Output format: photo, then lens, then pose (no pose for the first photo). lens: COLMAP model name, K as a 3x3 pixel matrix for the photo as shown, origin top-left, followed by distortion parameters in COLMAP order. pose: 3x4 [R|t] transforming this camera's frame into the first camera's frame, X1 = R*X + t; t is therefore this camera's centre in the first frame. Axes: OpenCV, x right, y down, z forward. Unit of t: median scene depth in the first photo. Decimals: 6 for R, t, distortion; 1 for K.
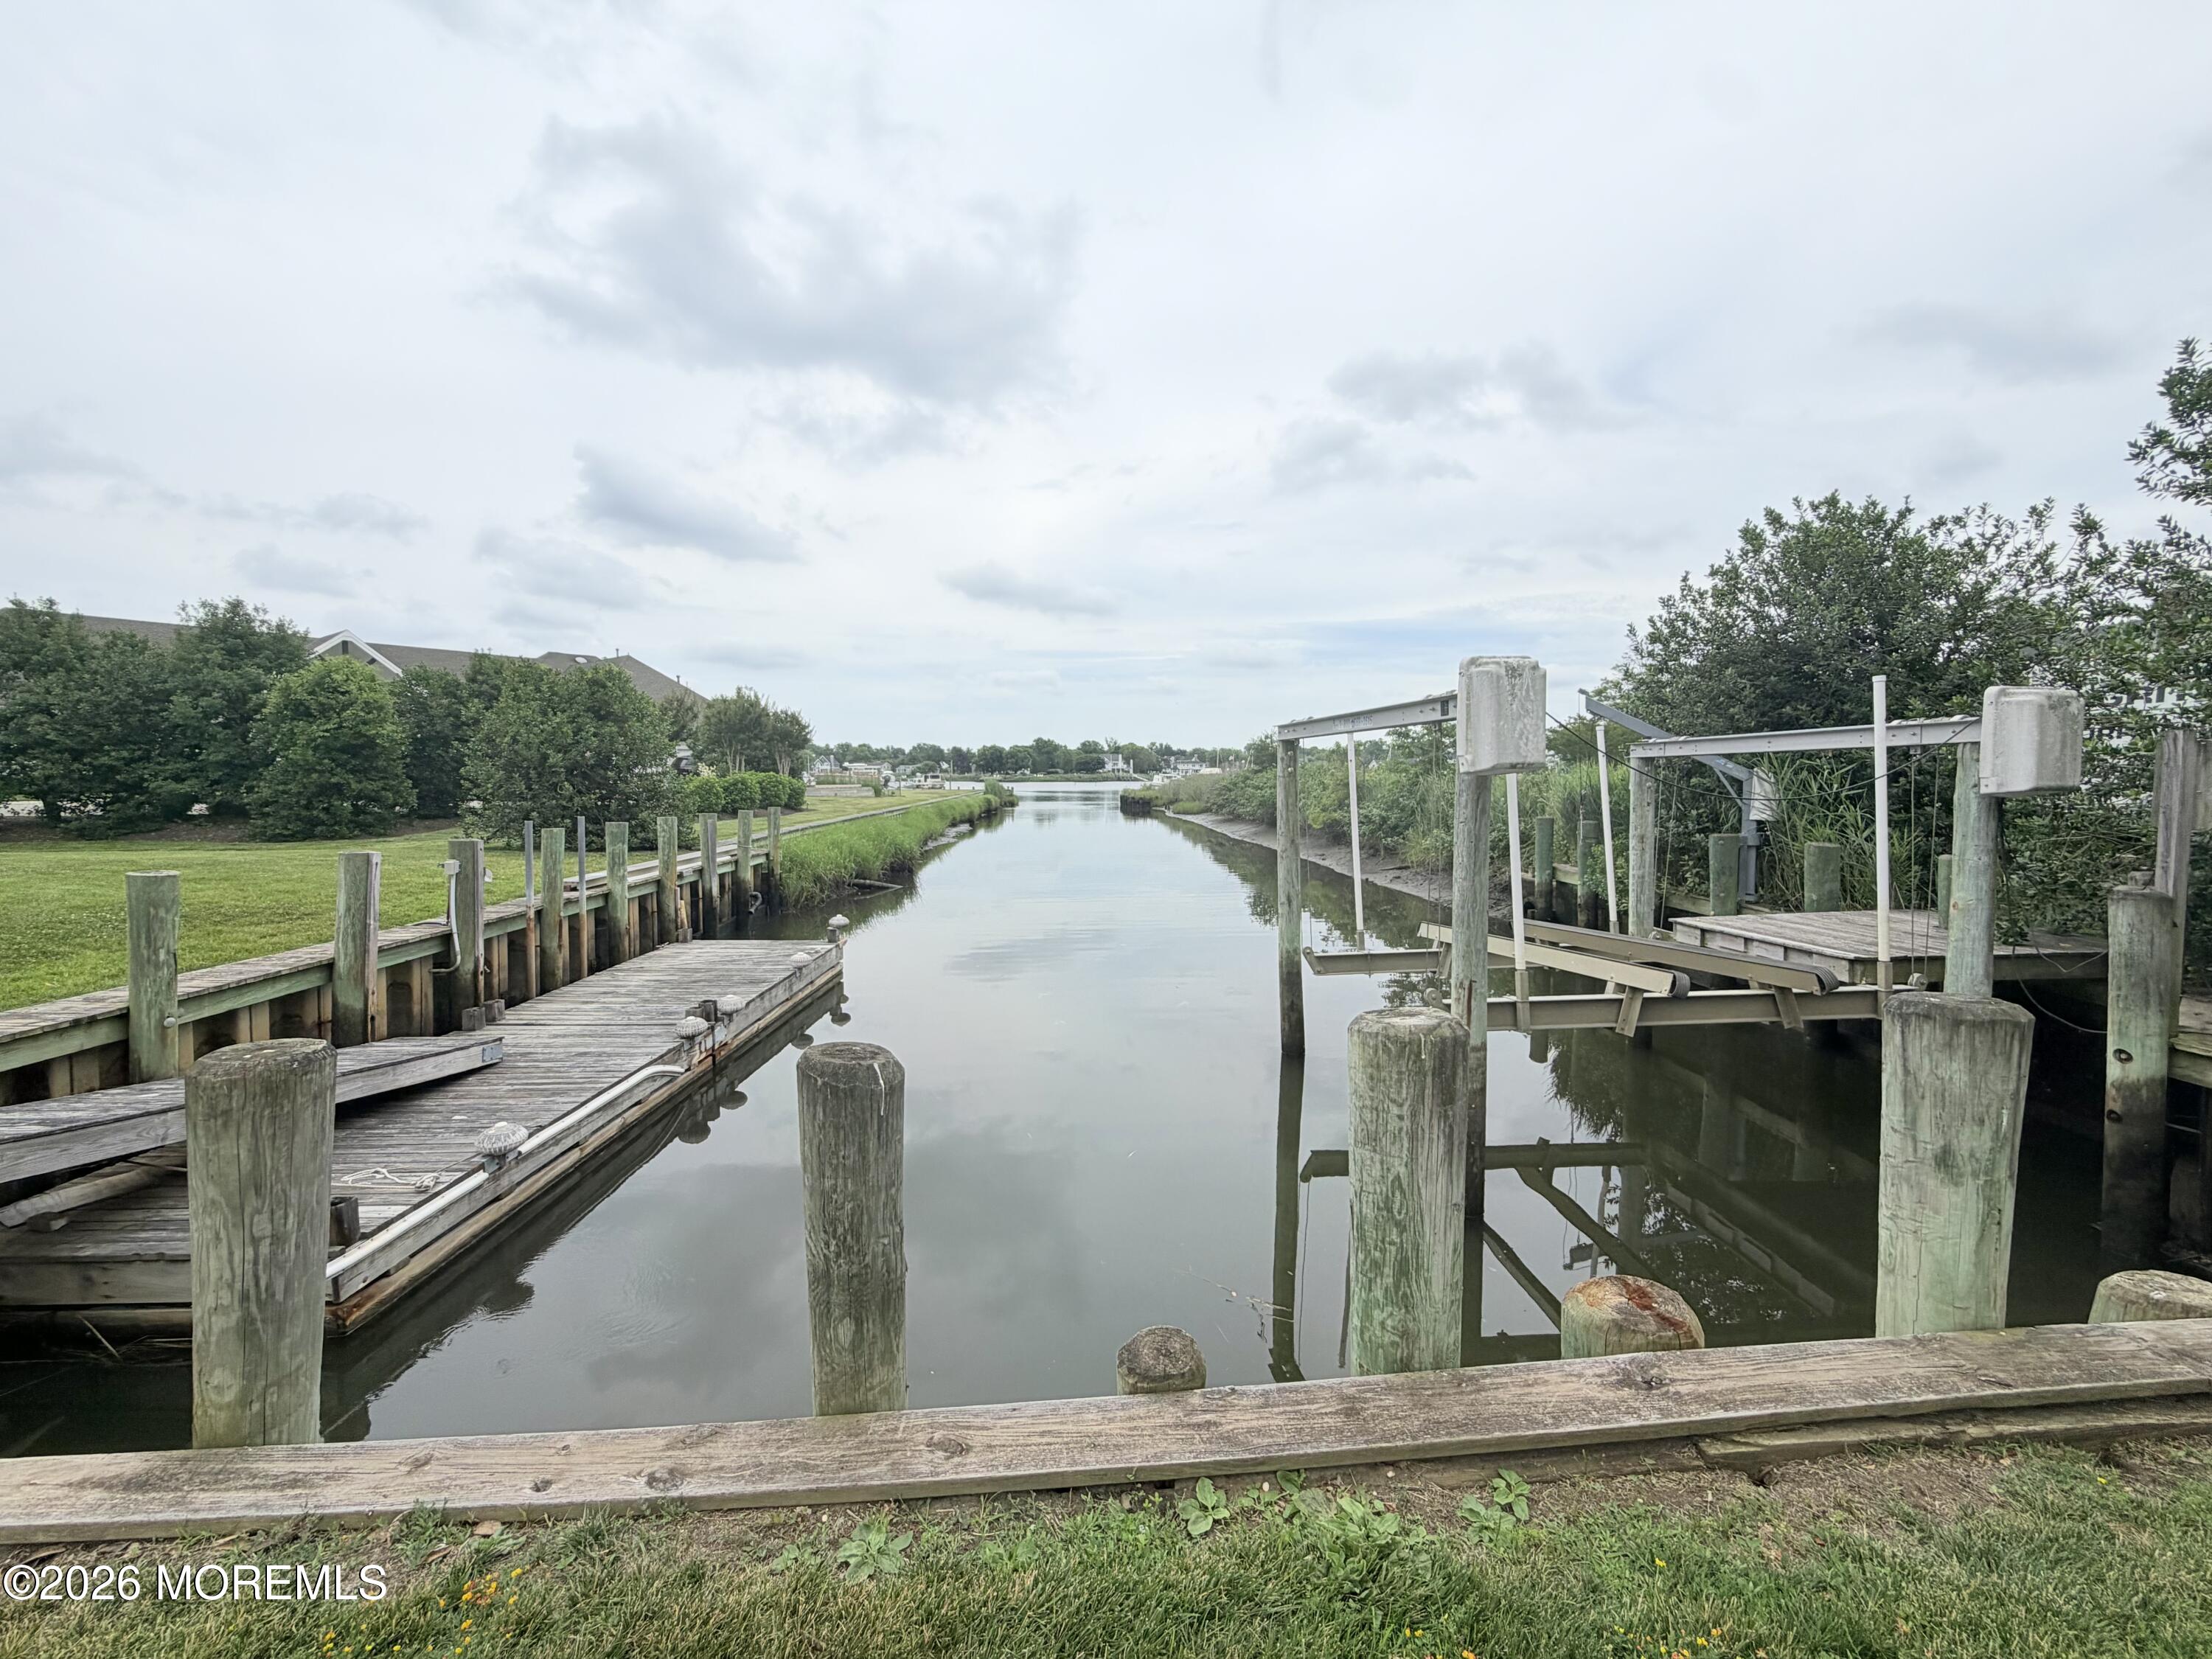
lens RADIAL K [[887.8, 0, 1098.7], [0, 887.8, 821.7], [0, 0, 1]] dist [0.001197, 0.000274]
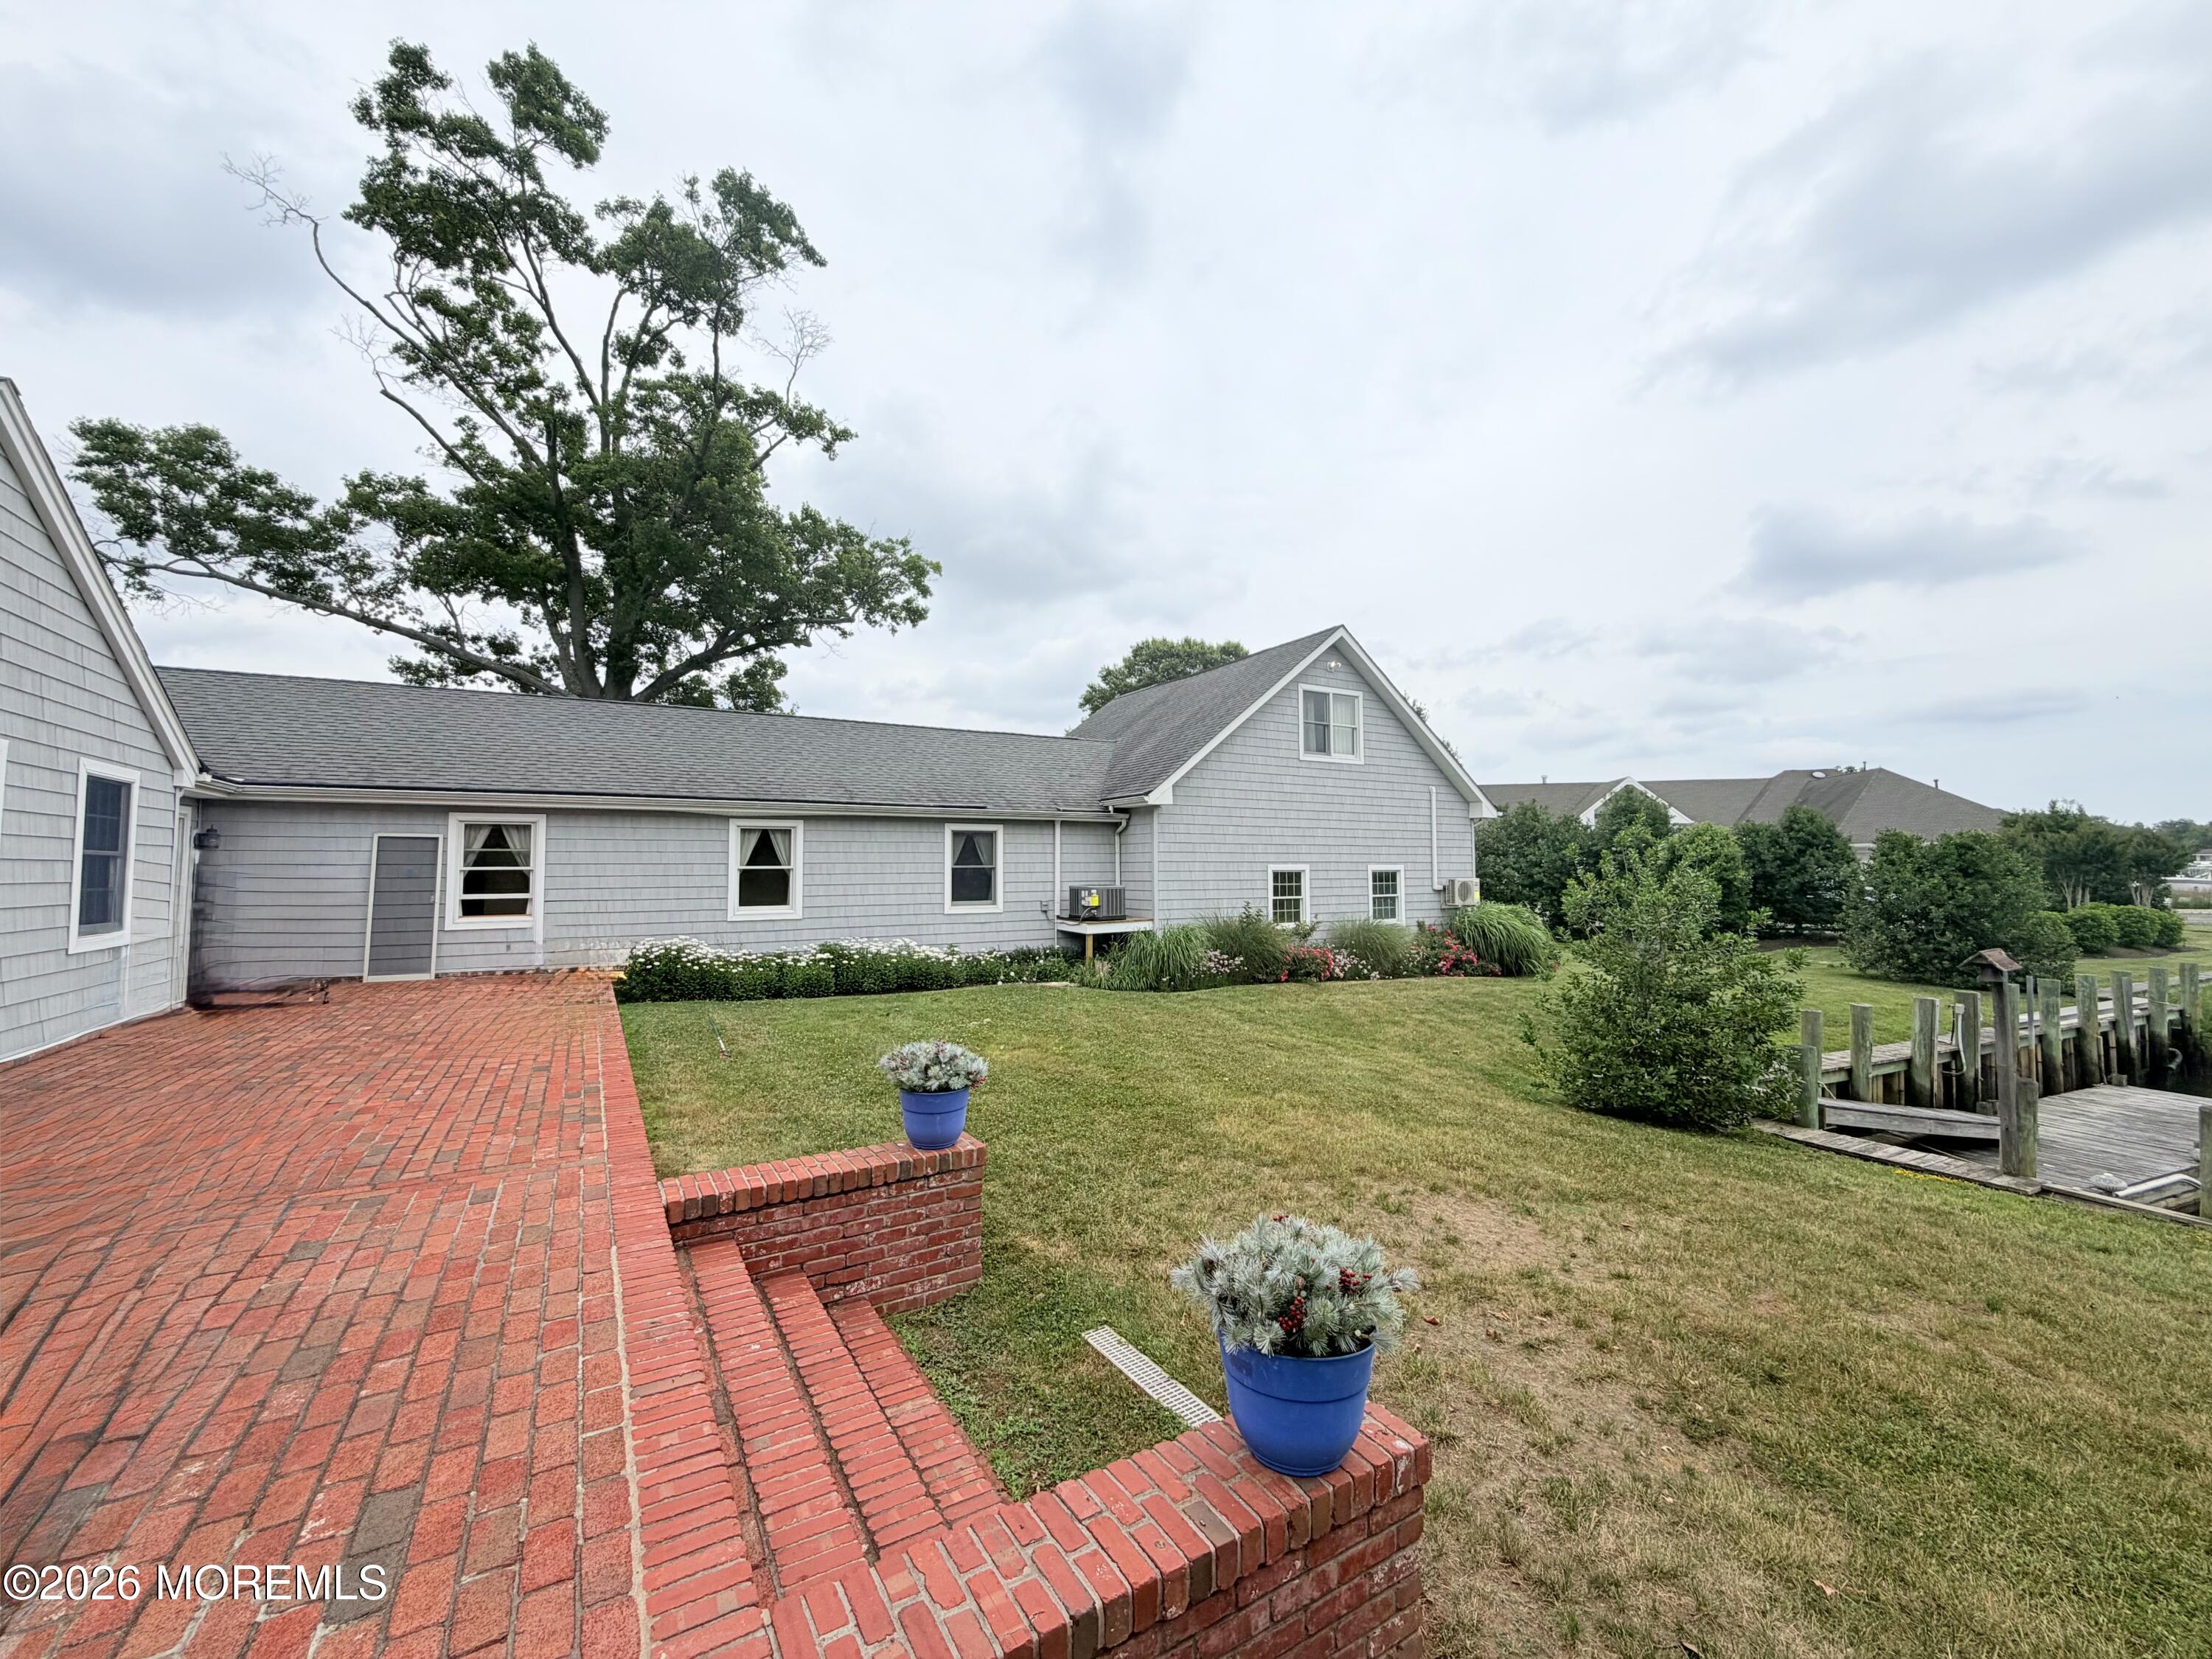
lens RADIAL K [[887.8, 0, 1098.7], [0, 887.8, 821.7], [0, 0, 1]] dist [0.001197, 0.000274]
pose [[0.402586, -0.048618, -0.914090, 0.025600], [-0.044787, 0.996346, -0.072718, -0.020327], [0.914286, 0.070215, 0.398938, -0.223620]]
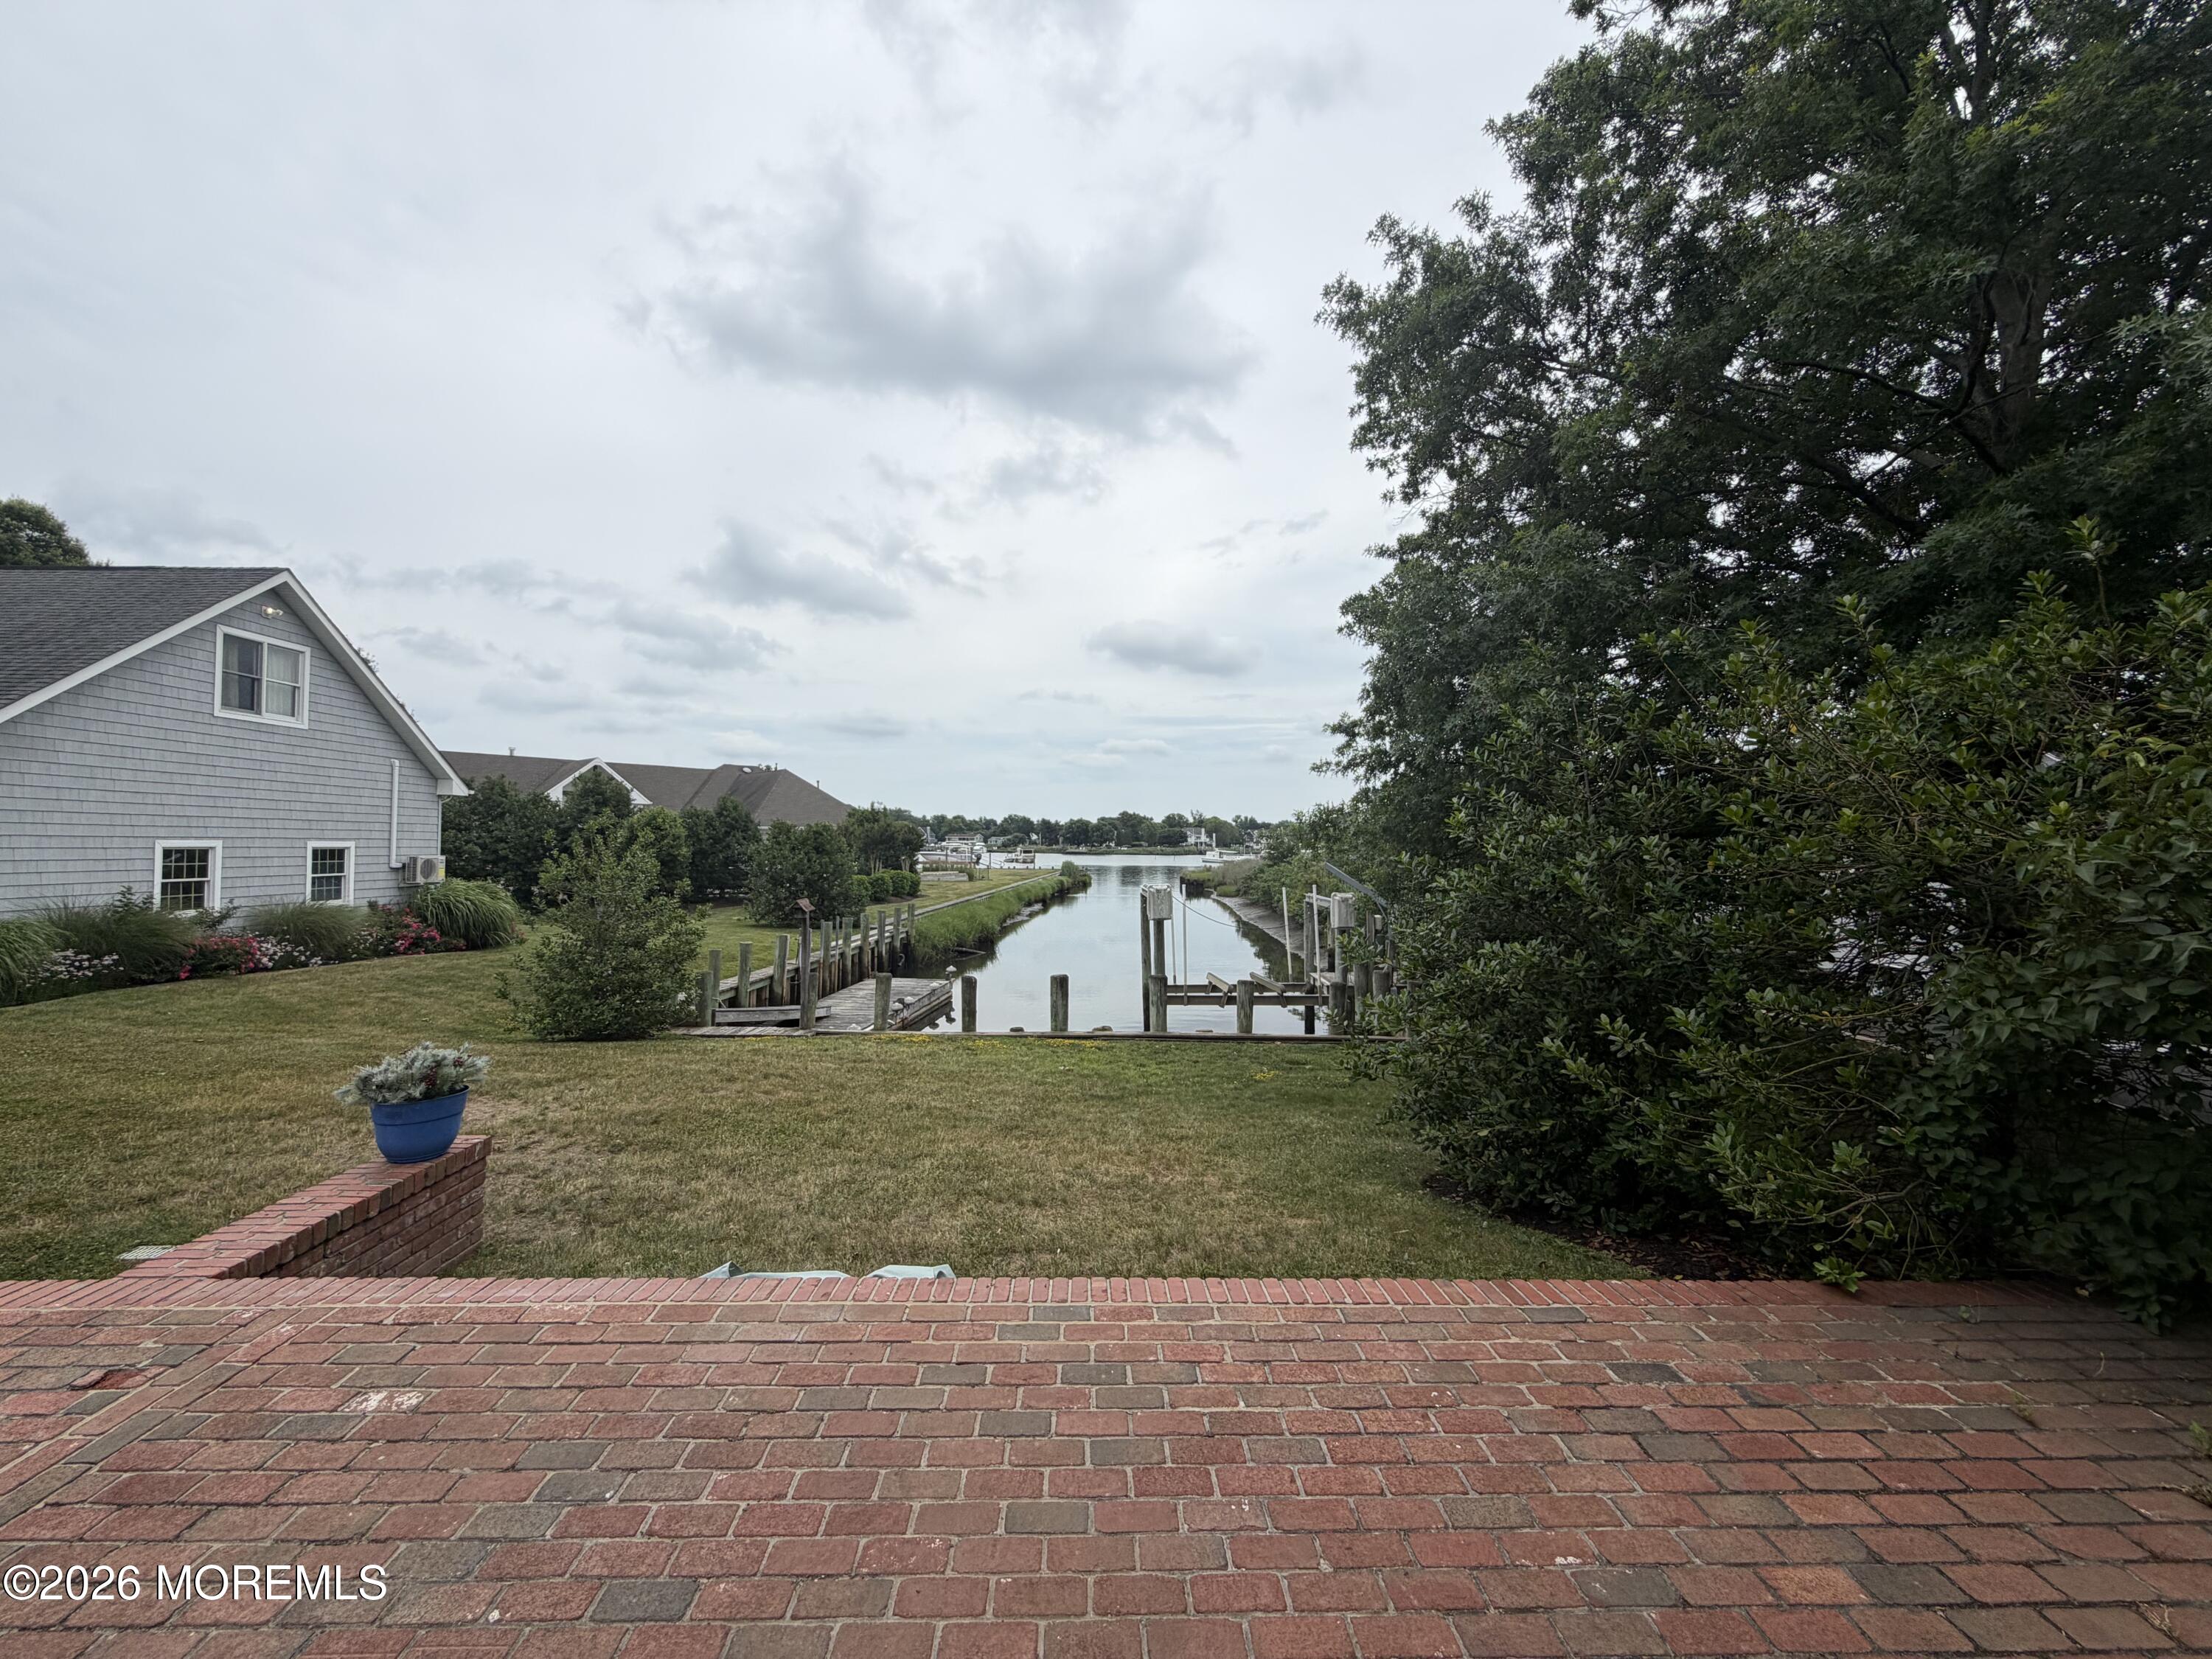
lens RADIAL K [[887.8, 0, 1098.7], [0, 887.8, 821.7], [0, 0, 1]] dist [0.001197, 0.000274]
pose [[0.994940, 0.006683, -0.100247, 0.068836], [-0.014489, 0.996899, -0.077342, -0.020126], [0.099419, 0.078403, 0.991952, -0.286187]]
